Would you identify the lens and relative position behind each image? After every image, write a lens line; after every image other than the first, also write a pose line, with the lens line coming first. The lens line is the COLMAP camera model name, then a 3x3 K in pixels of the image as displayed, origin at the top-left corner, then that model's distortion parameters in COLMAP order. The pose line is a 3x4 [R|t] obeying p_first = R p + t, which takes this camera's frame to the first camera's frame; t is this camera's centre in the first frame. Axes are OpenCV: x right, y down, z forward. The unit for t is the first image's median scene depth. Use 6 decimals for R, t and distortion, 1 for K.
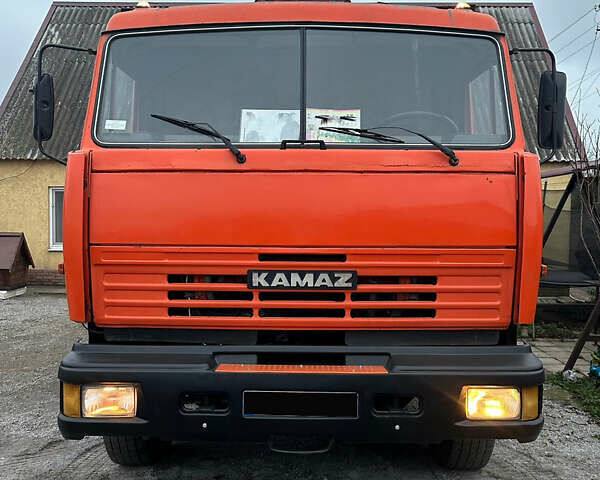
lens RADIAL K [[594.4, 0, 300.0], [0, 594.4, 240.0], [0, 0, 1]] dist [0.011040, 0.005824]
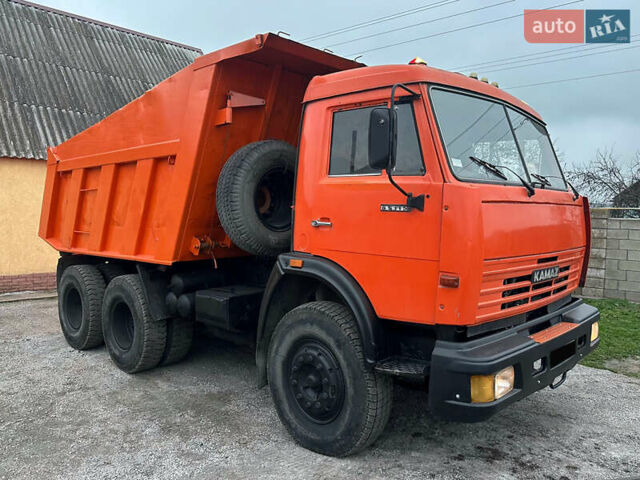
lens RADIAL K [[549.5, 0, 320.0], [0, 549.5, 240.0], [0, 0, 1]] dist [0.046603, -0.004843]
pose [[0.698433, -0.040954, 0.714503, -1.388146], [0.038574, 0.999064, 0.019558, -0.070003], [-0.714635, 0.013901, 0.699359, 0.423067]]
